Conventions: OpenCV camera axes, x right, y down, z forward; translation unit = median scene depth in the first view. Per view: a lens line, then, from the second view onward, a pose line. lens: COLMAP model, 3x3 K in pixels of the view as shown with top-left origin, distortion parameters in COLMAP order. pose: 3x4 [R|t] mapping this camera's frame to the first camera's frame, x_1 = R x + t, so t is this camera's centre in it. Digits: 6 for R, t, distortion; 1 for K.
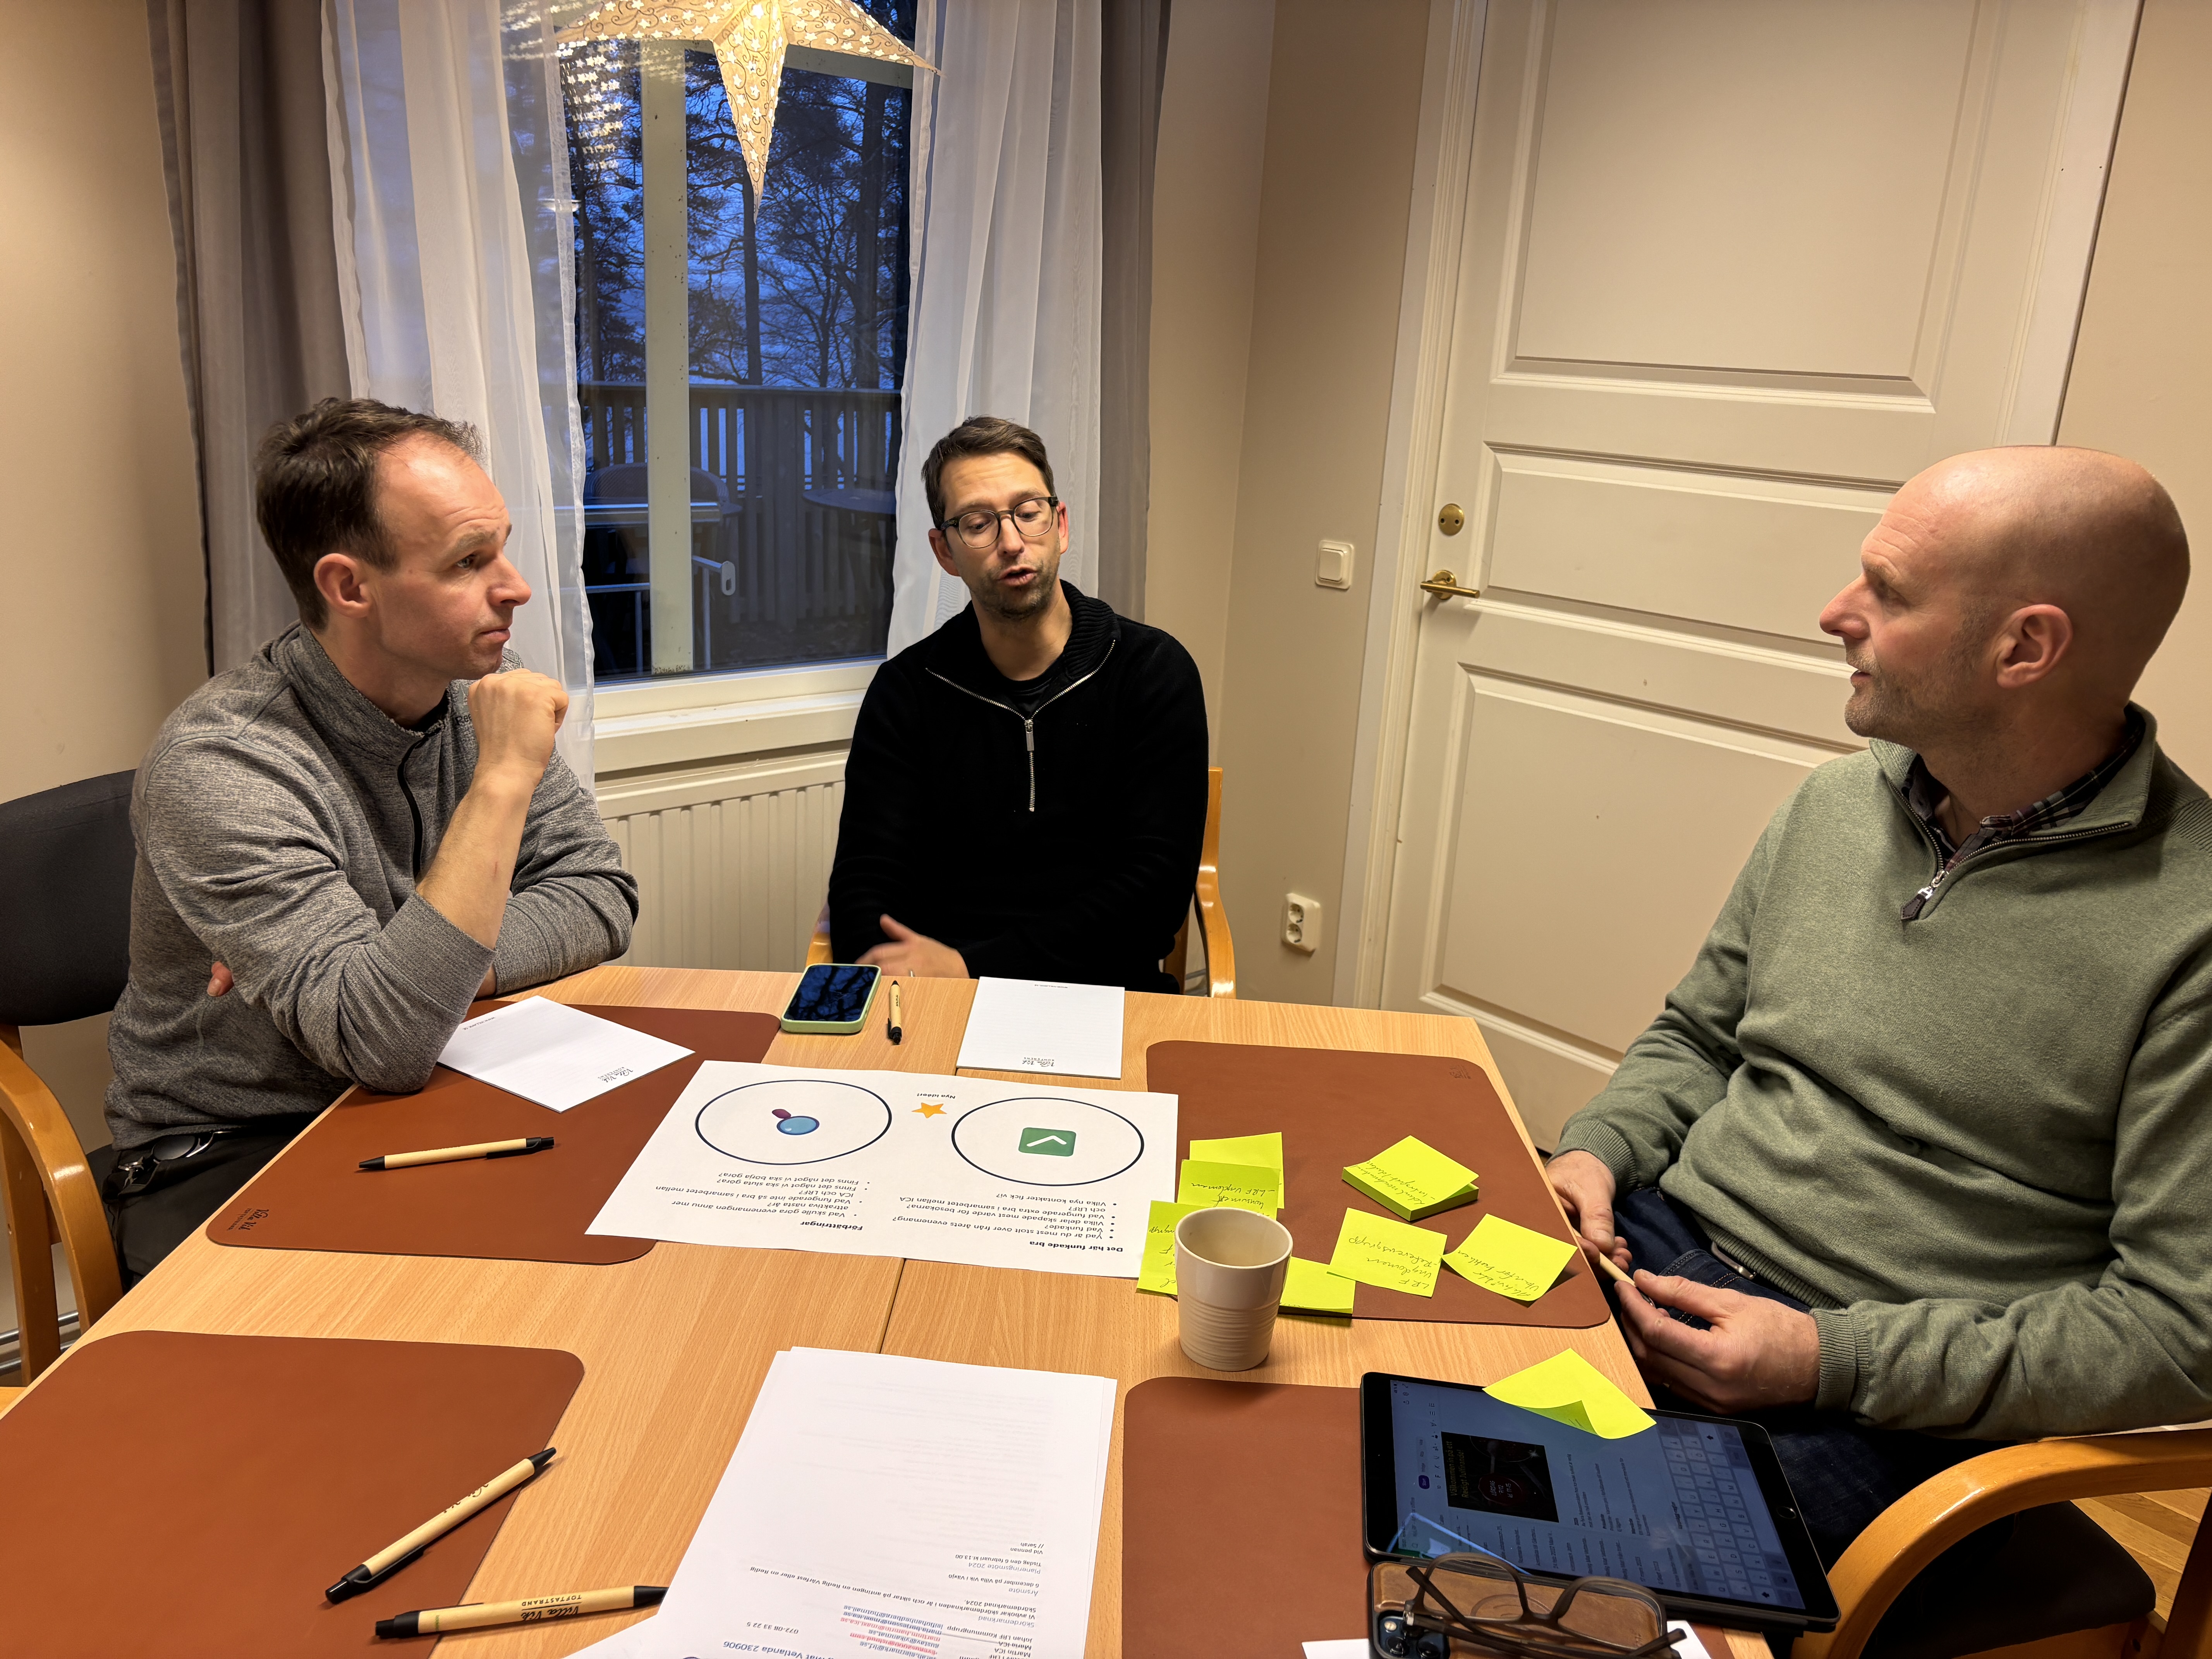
lens RADIAL K [[1623.8, 0, 1103.5], [0, 1623.8, 825.6], [0, 0, 1]] dist [-0.014797, 0.001655]
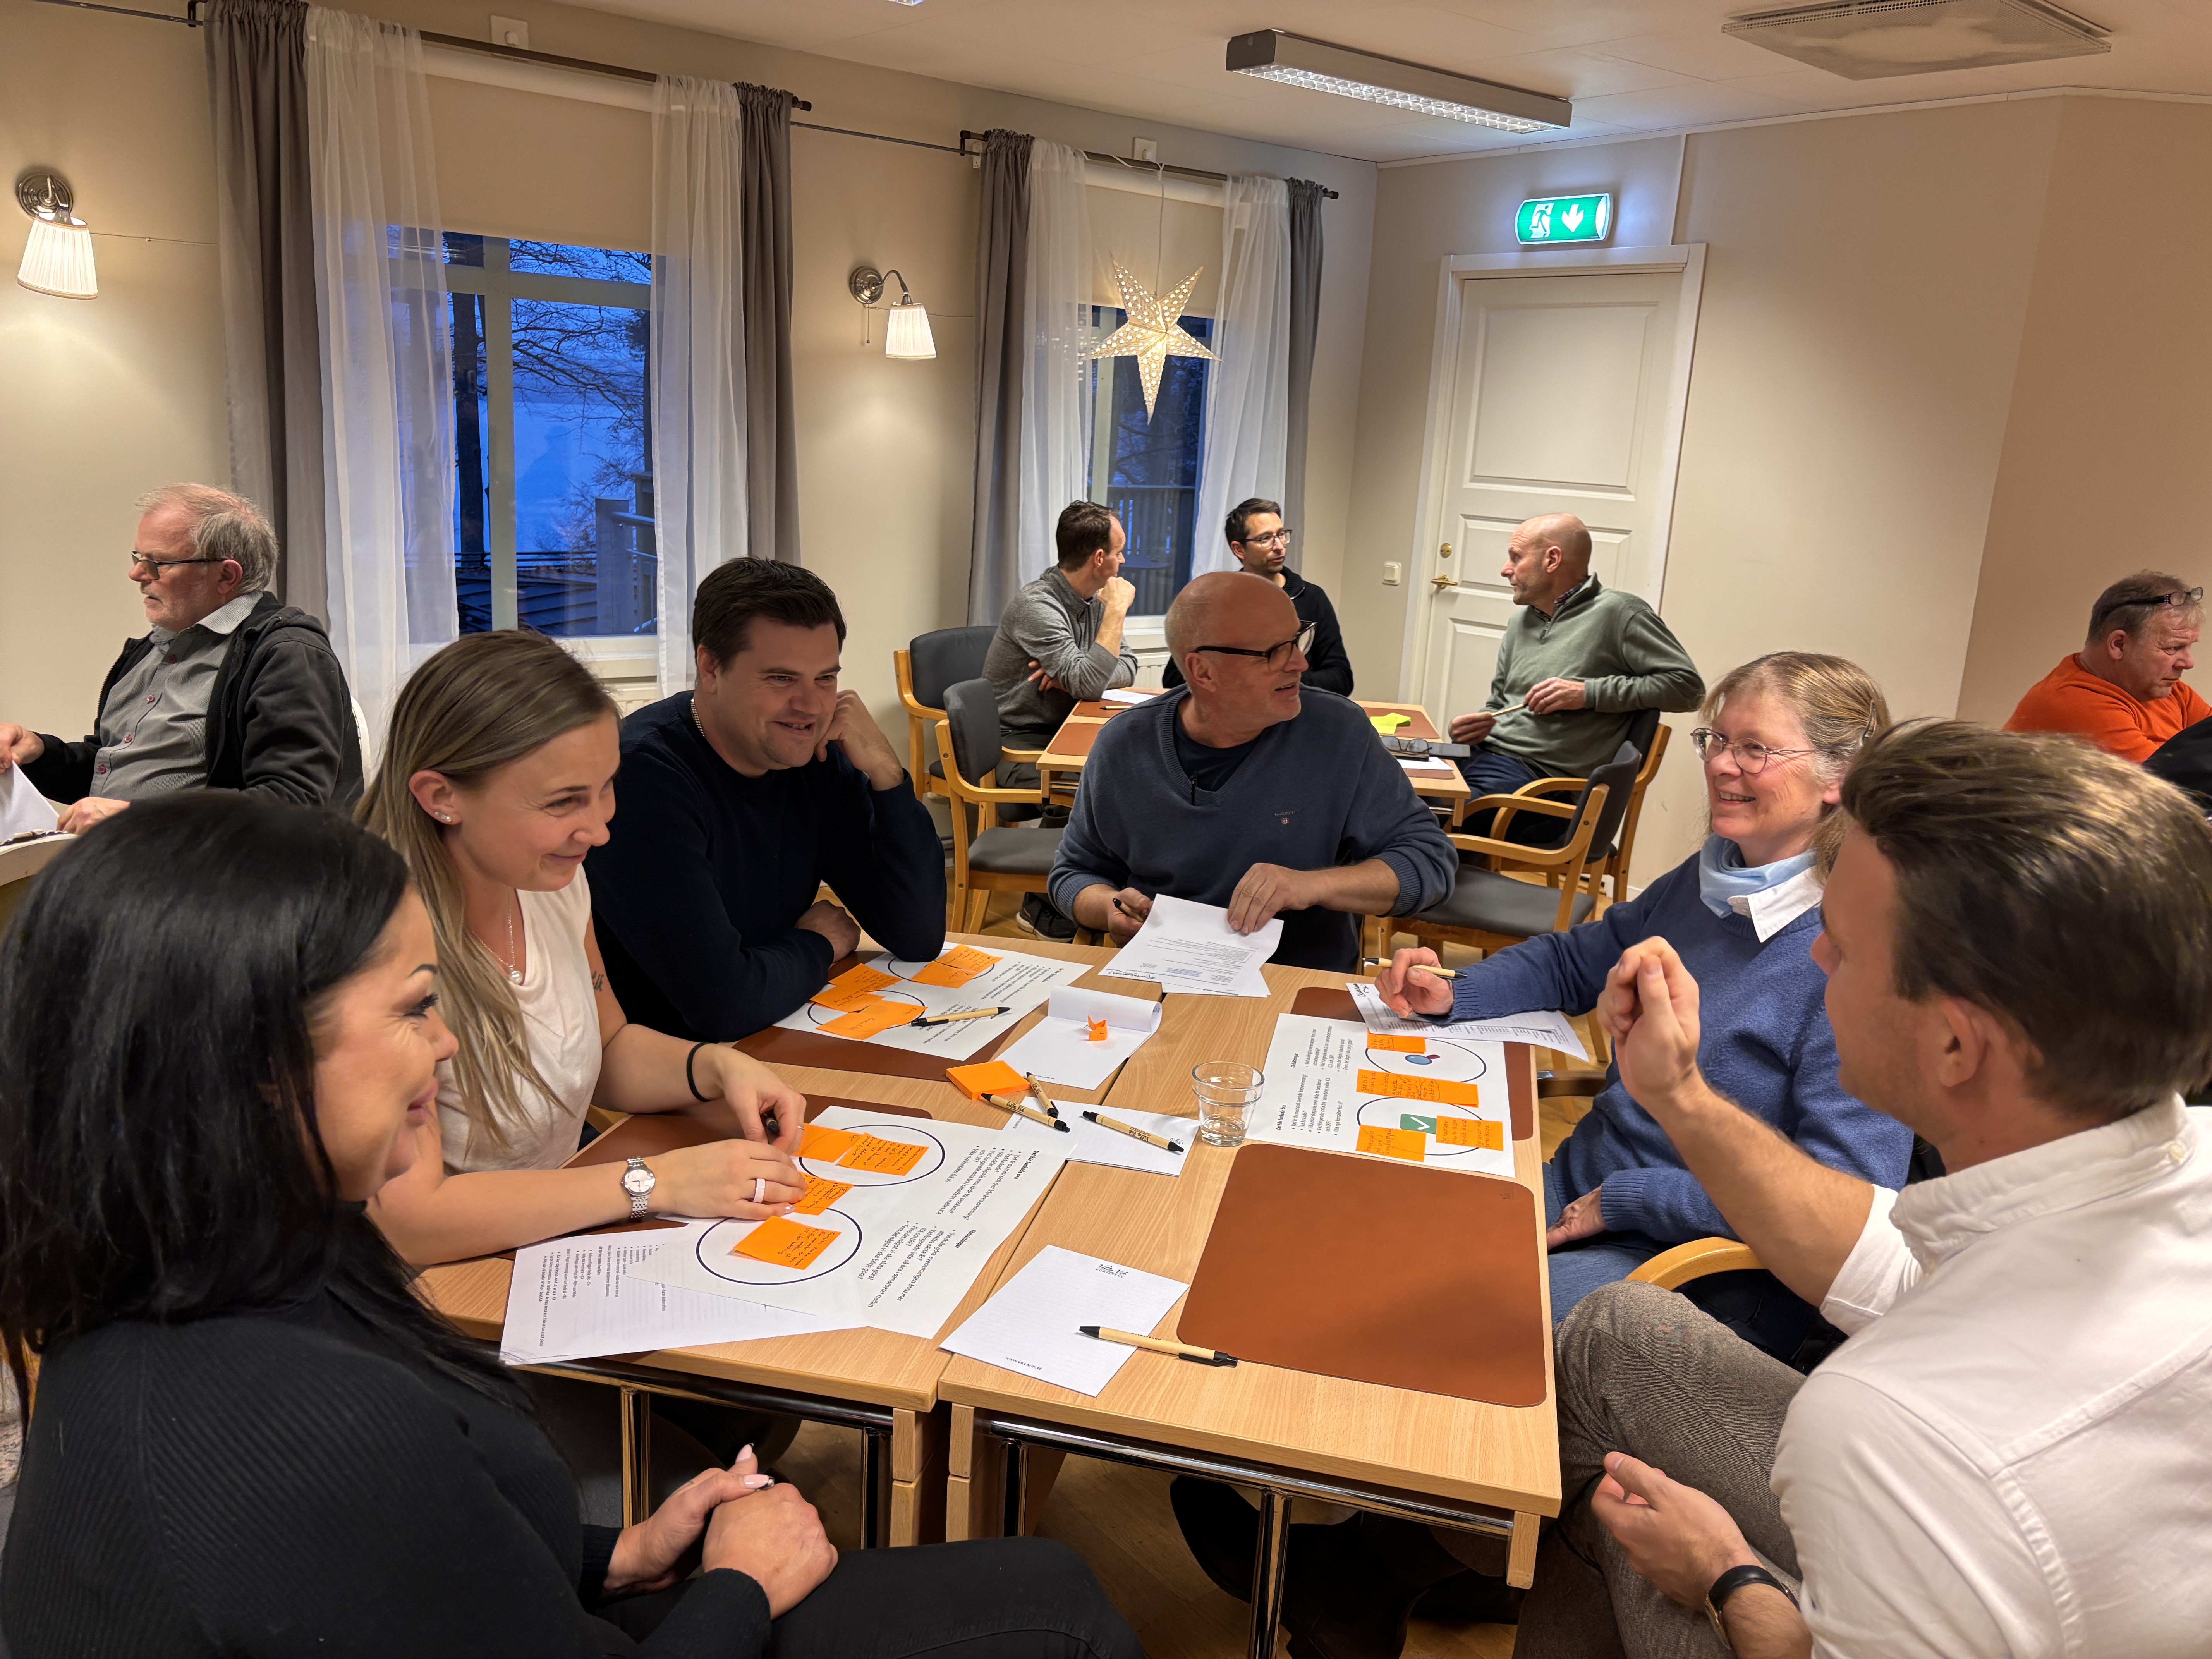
lens RADIAL K [[1623.8, 0, 1095.6], [0, 1623.8, 824.6], [0, 0, 1]] dist [-0.014797, 0.001655]
pose [[0.998130, 0.012168, -0.059905, -0.115798], [-0.014961, 0.998811, -0.046396, 0.284455], [0.059269, 0.047206, 0.997125, -1.165572]]
